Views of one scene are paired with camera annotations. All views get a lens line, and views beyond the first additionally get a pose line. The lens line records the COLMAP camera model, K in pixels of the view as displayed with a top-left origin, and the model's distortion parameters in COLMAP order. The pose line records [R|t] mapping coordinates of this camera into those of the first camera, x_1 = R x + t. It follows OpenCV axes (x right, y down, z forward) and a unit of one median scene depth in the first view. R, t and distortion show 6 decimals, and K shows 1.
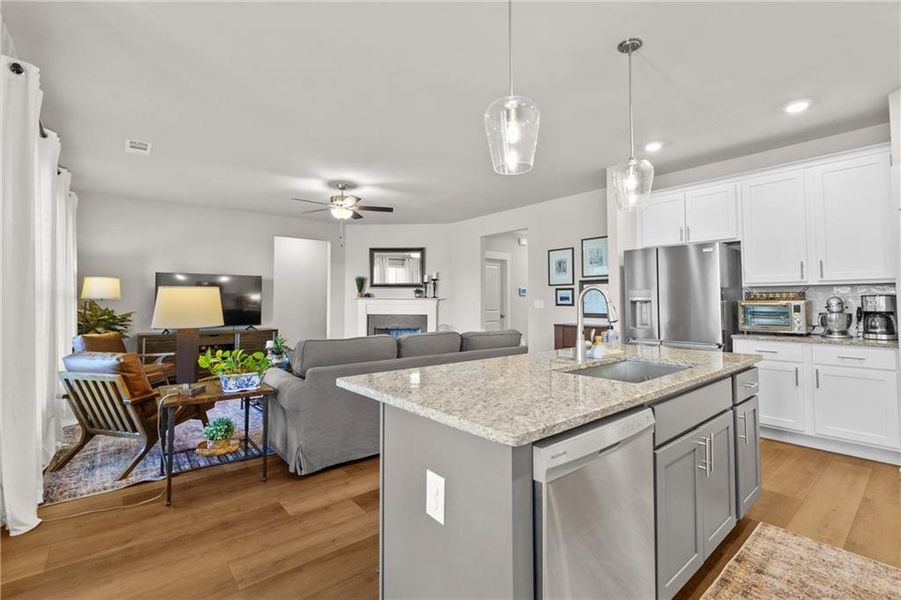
lens RADIAL K [[405.9, 0, 456.5], [0, 405.9, 284.7], [0, 0, 1]] dist [-0.002170, -0.000028]
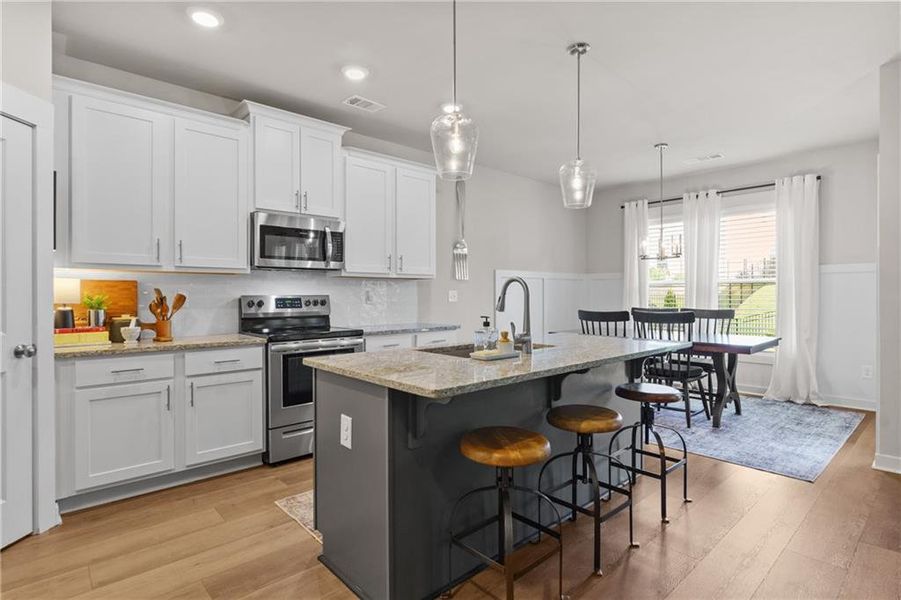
lens RADIAL K [[447.1, 0, 447.8], [0, 447.1, 299.7], [0, 0, 1]] dist [-0.010422, -0.000681]
pose [[-0.999555, 0.004358, -0.029506, 0.229795], [0.005326, 0.999448, -0.032806, 0.040979], [0.029347, -0.032949, -0.999026, 0.894139]]
